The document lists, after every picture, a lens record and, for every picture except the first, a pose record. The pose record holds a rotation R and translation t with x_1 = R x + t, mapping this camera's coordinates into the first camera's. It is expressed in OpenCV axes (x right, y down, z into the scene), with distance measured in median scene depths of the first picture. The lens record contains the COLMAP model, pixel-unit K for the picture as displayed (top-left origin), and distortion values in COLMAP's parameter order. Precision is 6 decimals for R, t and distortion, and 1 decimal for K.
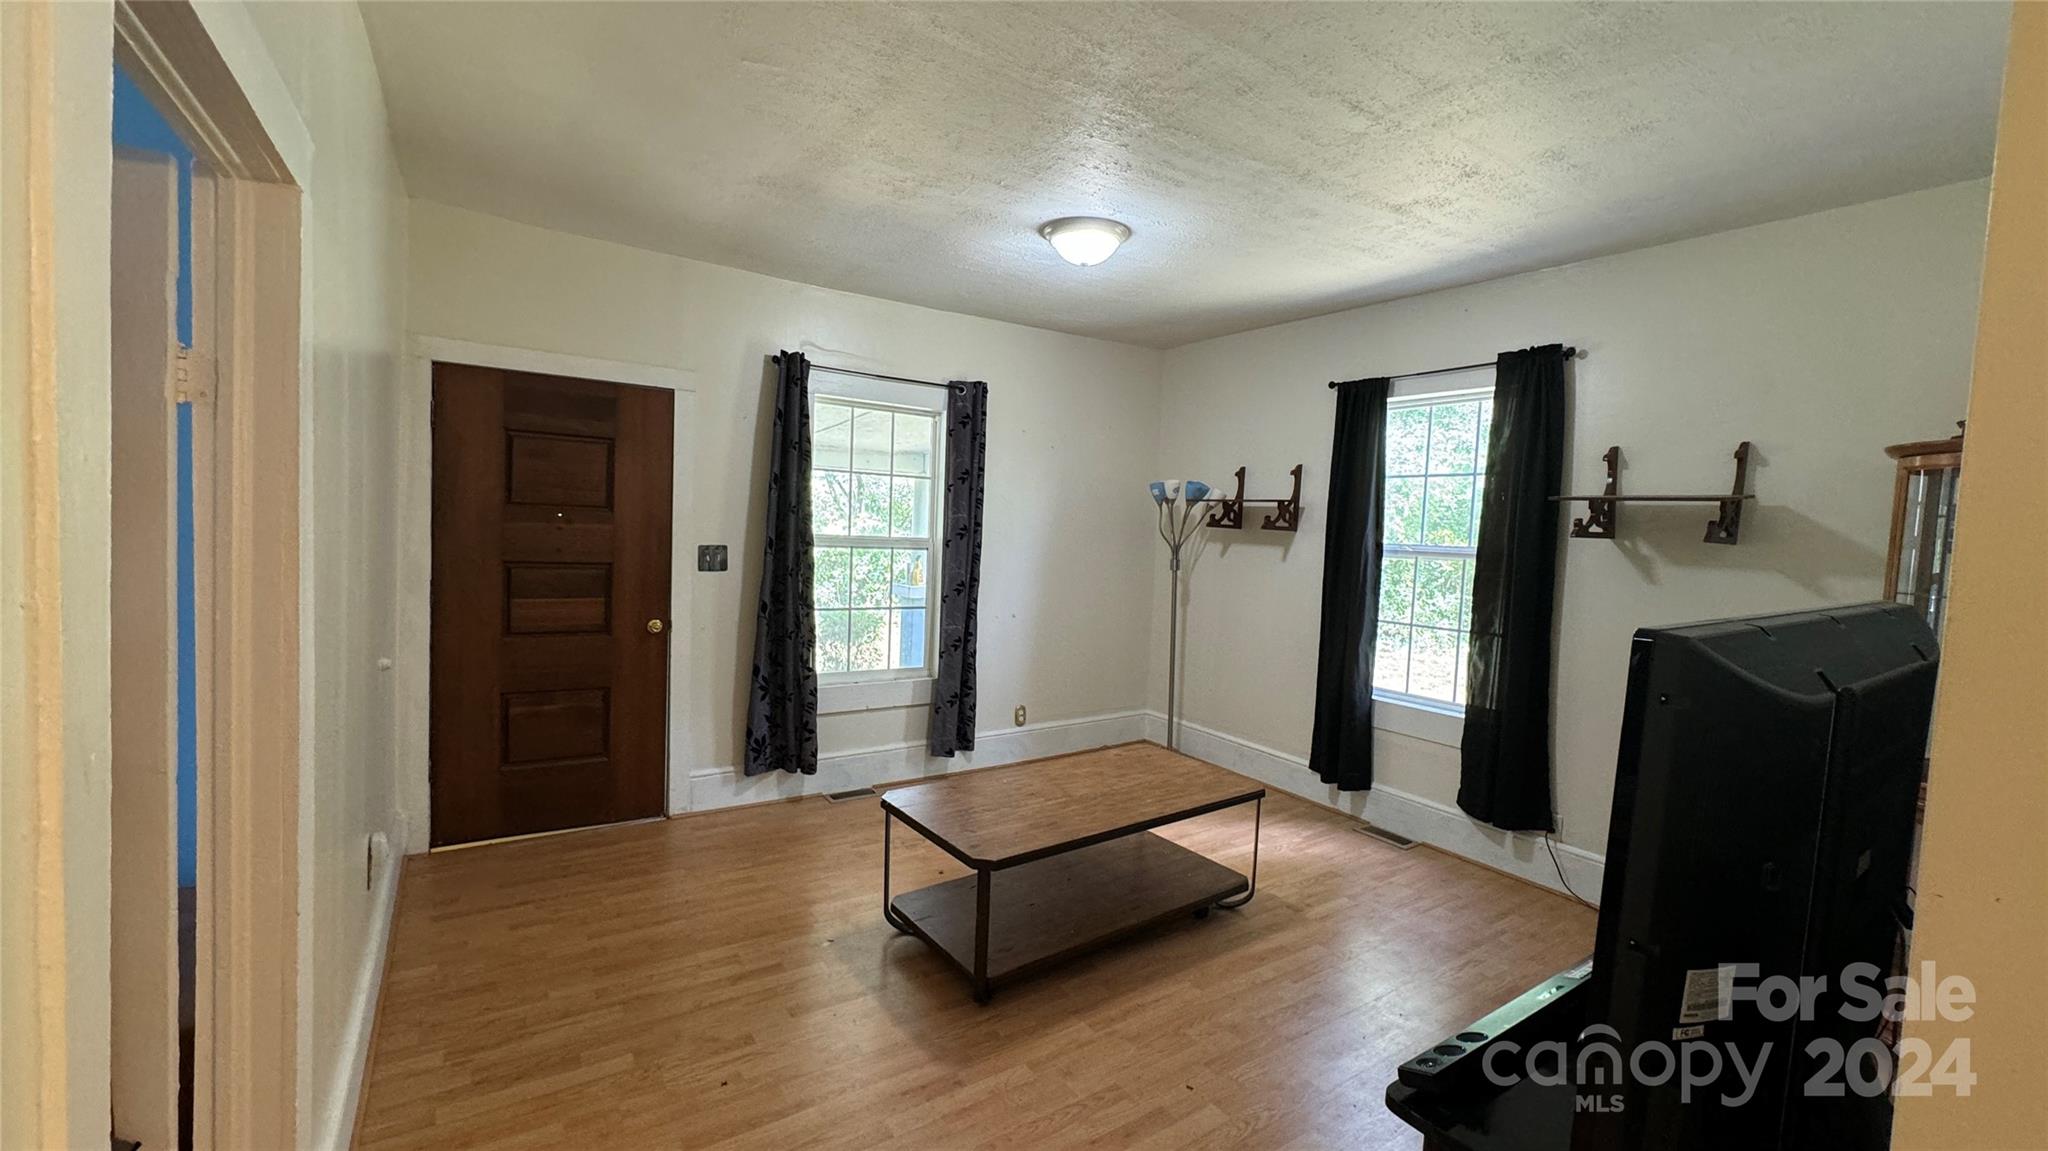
lens RADIAL K [[814.3, 0, 1024.7], [0, 814.3, 582.7], [0, 0, 1]] dist [0.000542, 0.000155]
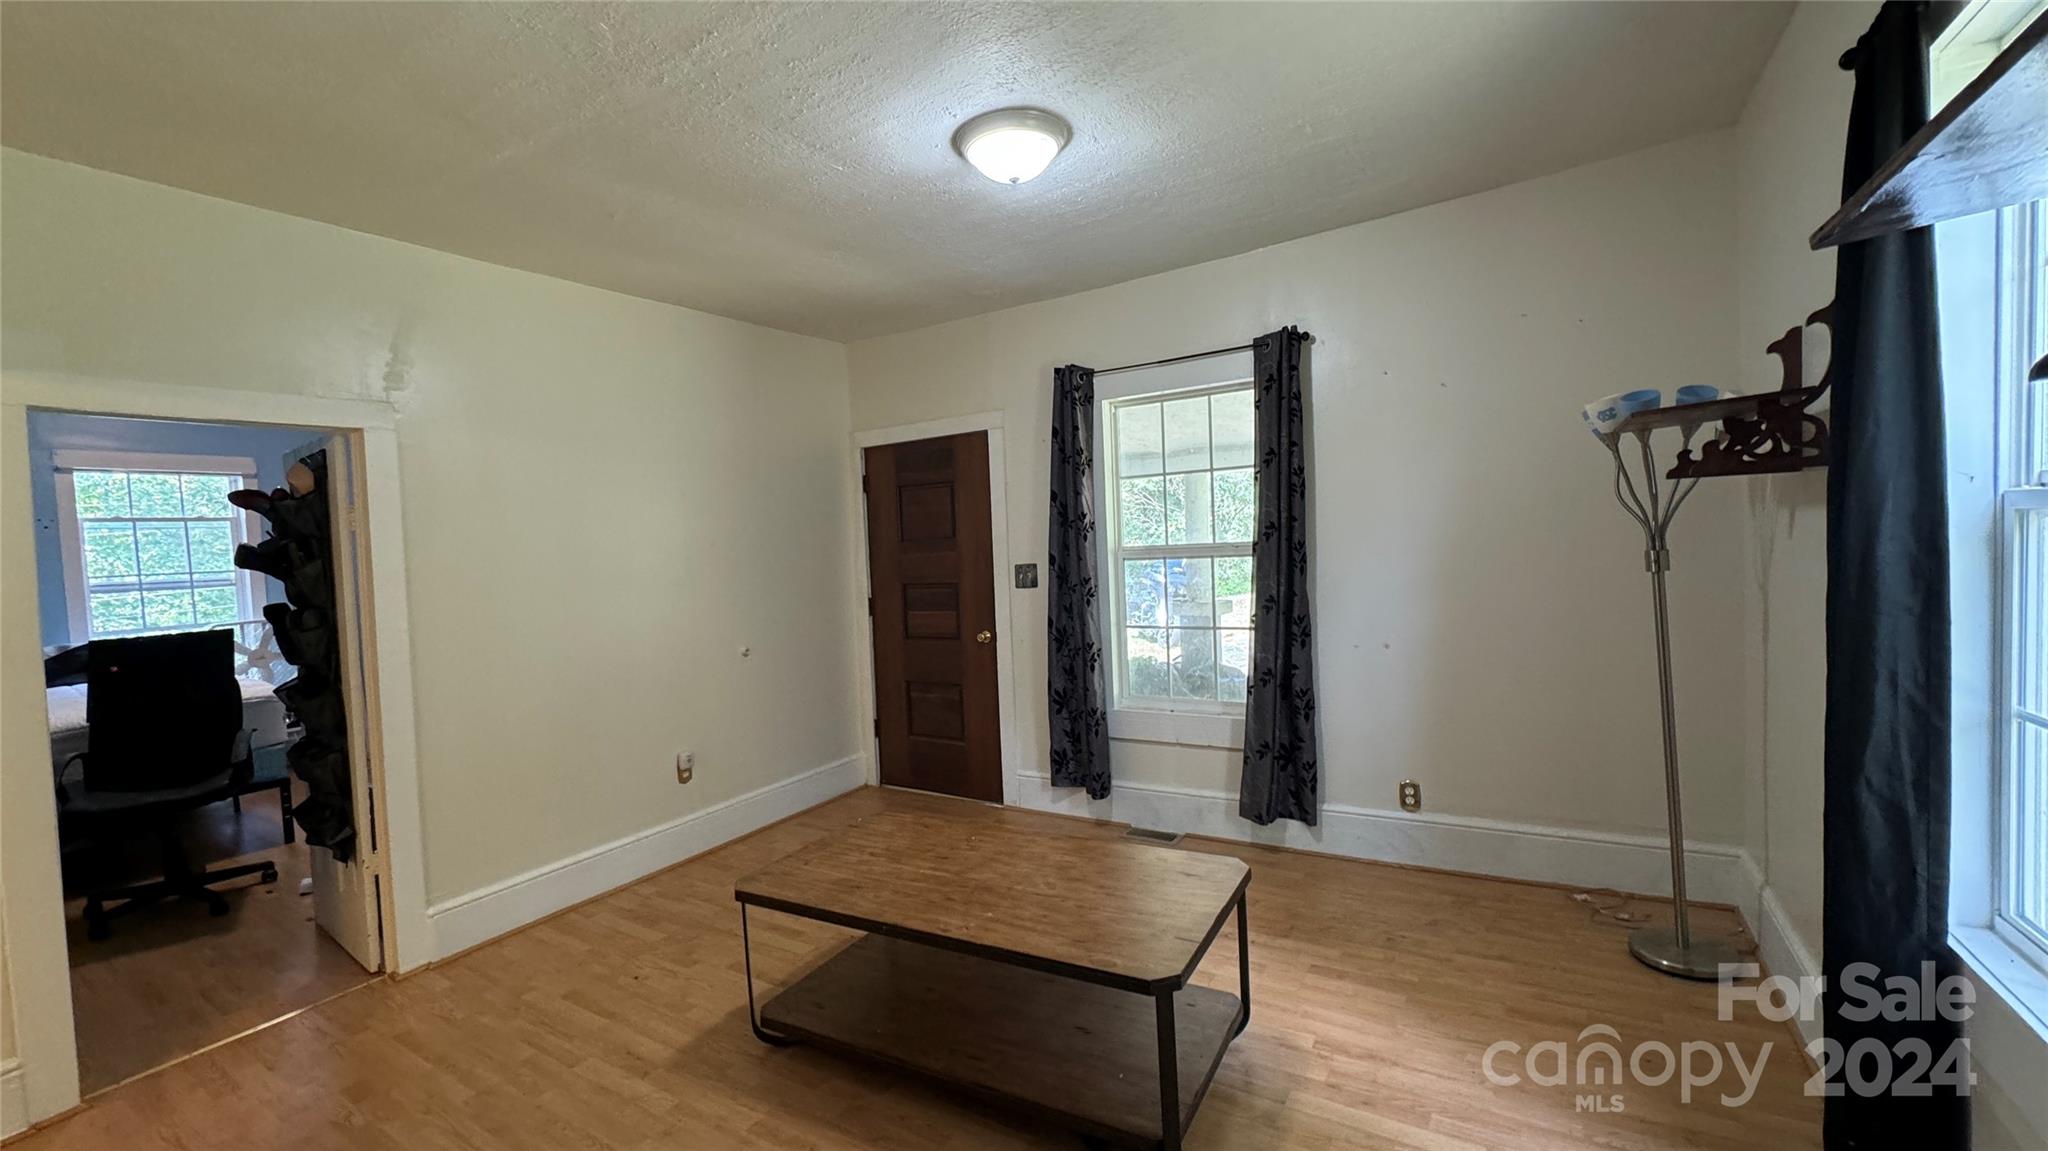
lens RADIAL K [[814.3, 0, 1024.7], [0, 814.3, 582.7], [0, 0, 1]] dist [0.000542, 0.000155]
pose [[0.409965, -0.017368, -0.911936, 0.608355], [0.007763, 0.999849, -0.015553, -0.004587], [0.912068, -0.000703, 0.410038, 0.558633]]
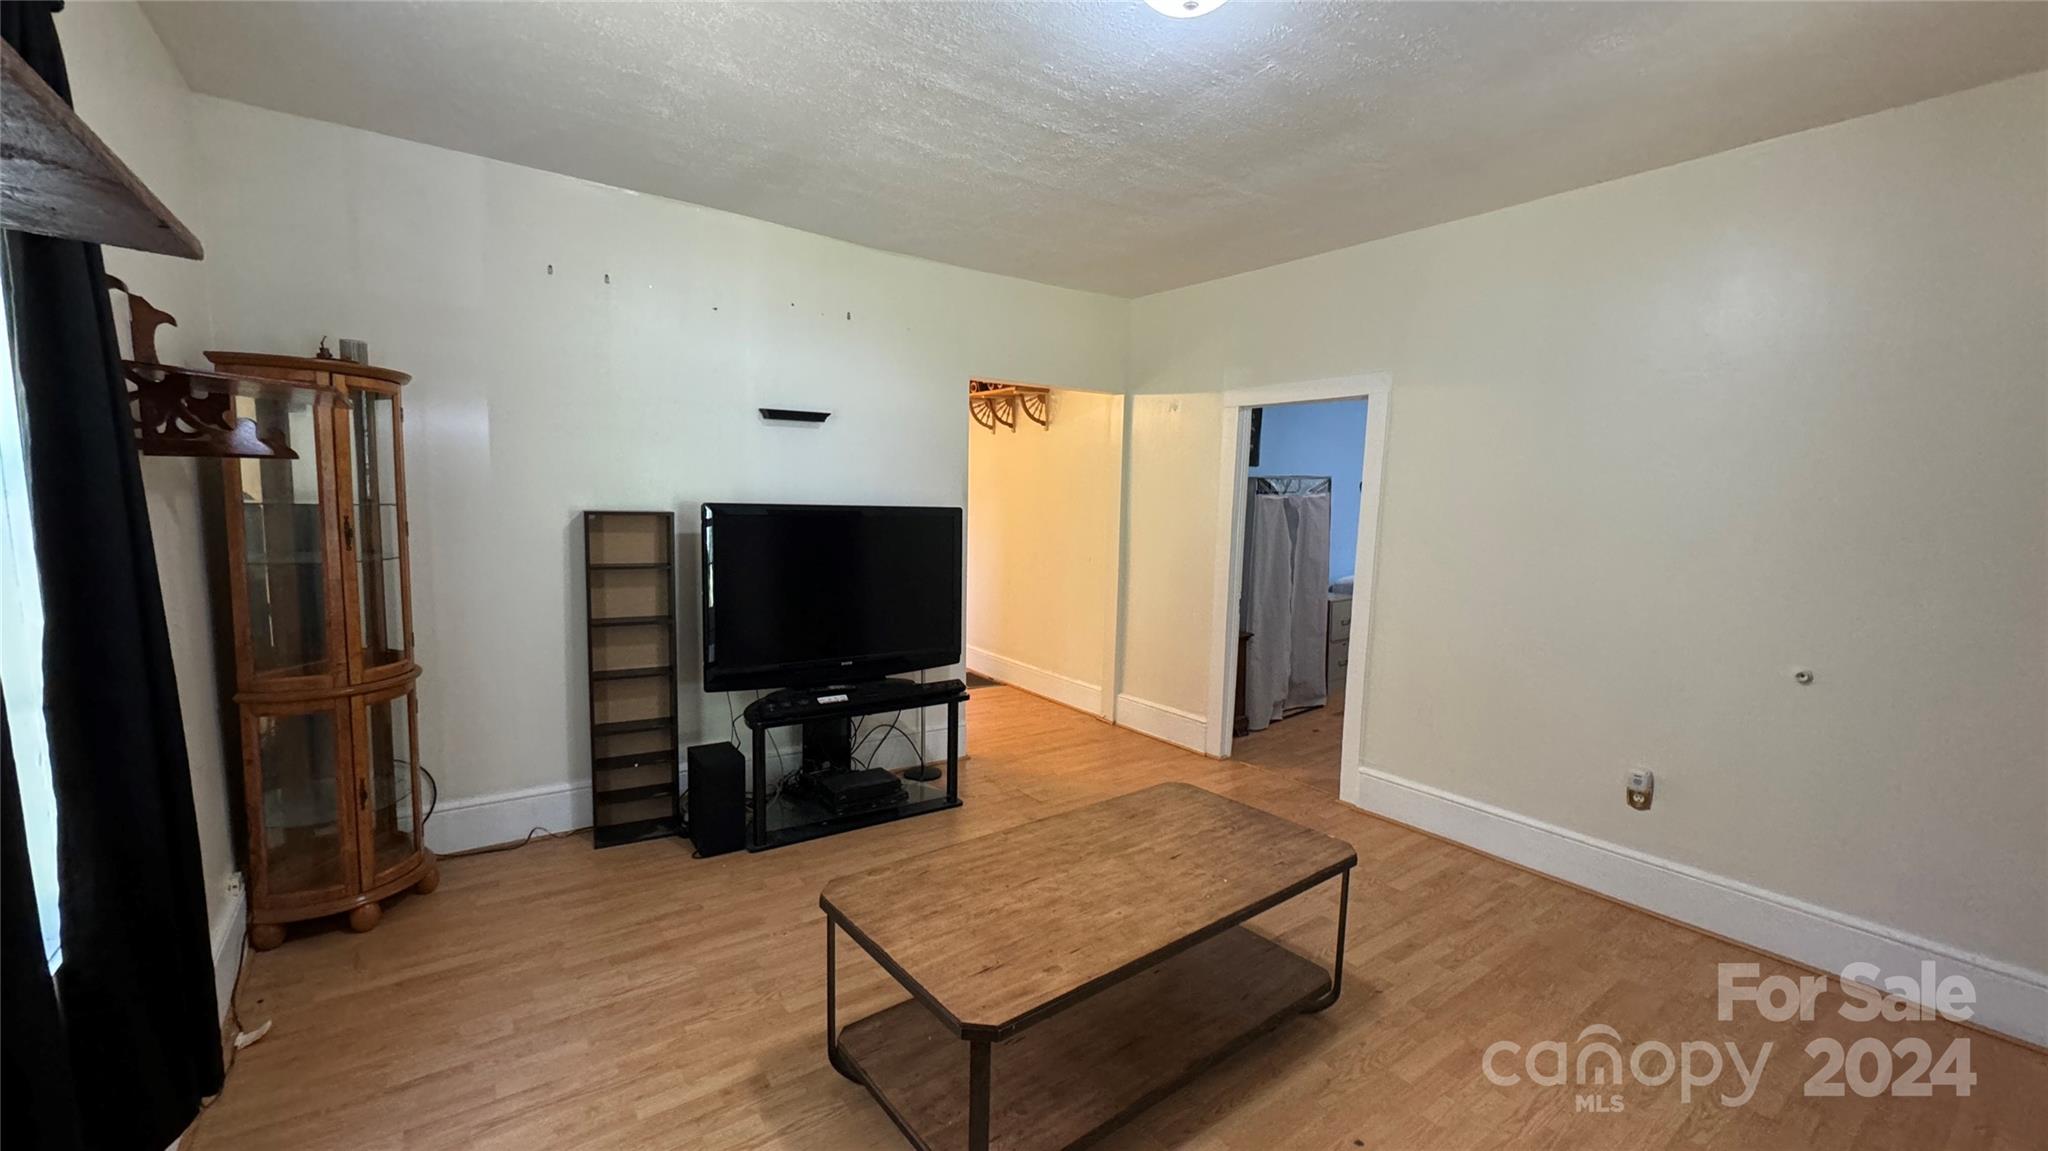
lens RADIAL K [[814.3, 0, 1024.7], [0, 814.3, 582.7], [0, 0, 1]] dist [0.000542, 0.000155]
pose [[-0.996790, -0.059873, -0.053145, 0.151400], [-0.068521, 0.981351, 0.179596, -0.083890], [0.041401, 0.182662, -0.982304, 1.274718]]
